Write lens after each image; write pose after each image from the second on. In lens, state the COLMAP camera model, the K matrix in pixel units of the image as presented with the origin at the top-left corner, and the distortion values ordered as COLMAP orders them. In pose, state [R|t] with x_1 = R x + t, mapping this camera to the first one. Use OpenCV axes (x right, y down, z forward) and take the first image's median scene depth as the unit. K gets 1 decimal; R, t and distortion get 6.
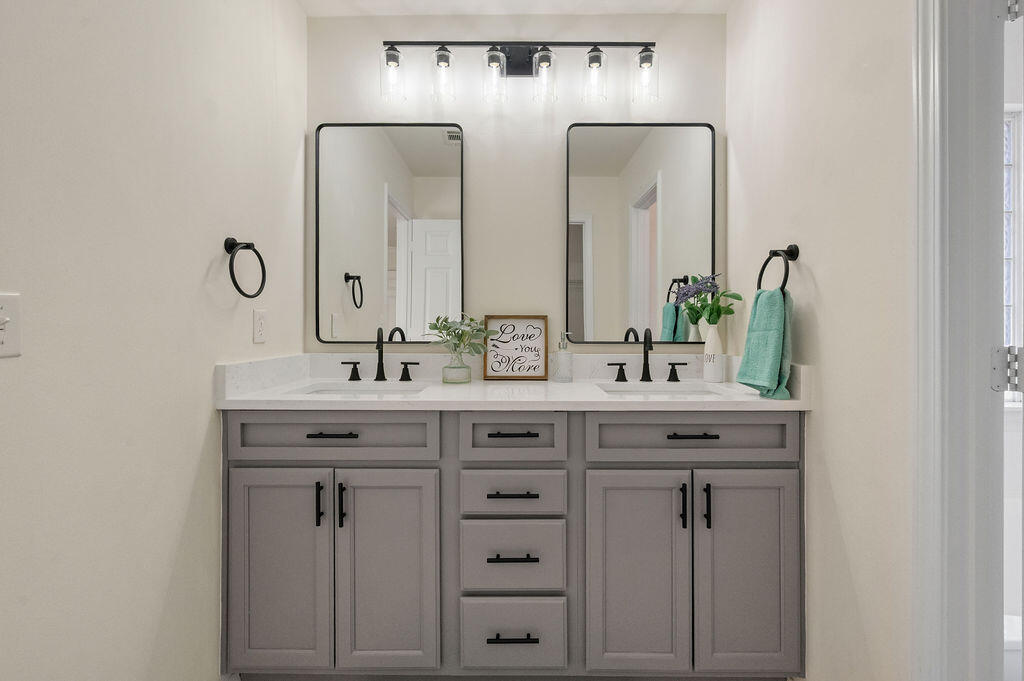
lens RADIAL K [[458.6, 0, 512.6], [0, 458.6, 331.4], [0, 0, 1]] dist [-0.003827, -0.000162]
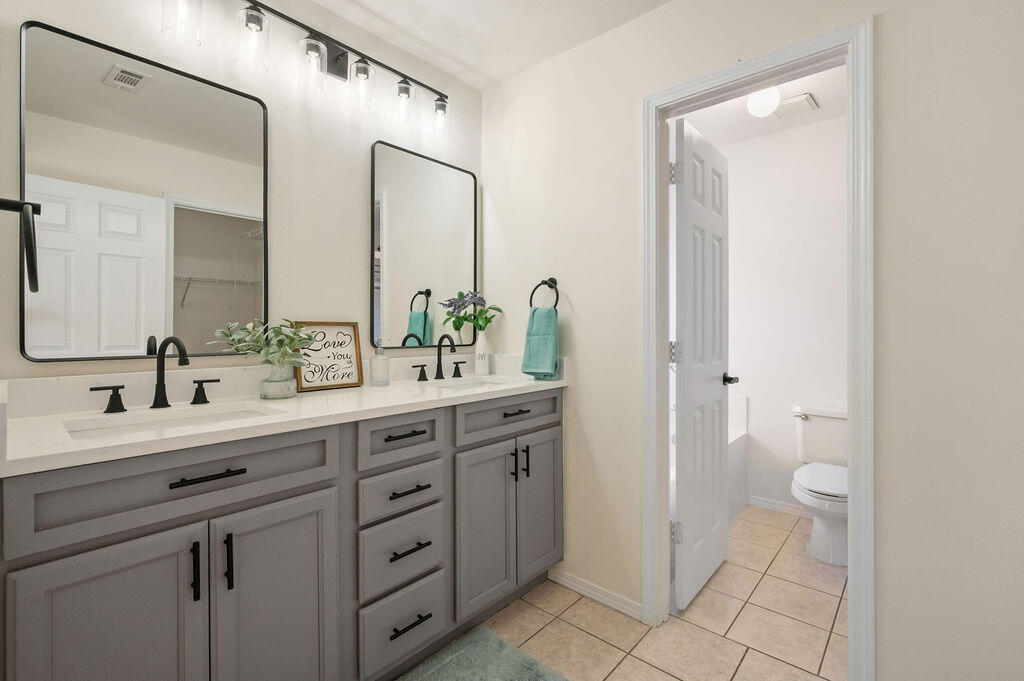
lens RADIAL K [[458.6, 0, 513.3], [0, 458.6, 335.5], [0, 0, 1]] dist [-0.003827, -0.000162]
pose [[0.663289, -0.012217, 0.748263, -0.465766], [0.012741, 0.999906, 0.005032, -0.006508], [-0.748255, 0.006196, 0.663383, 0.075997]]
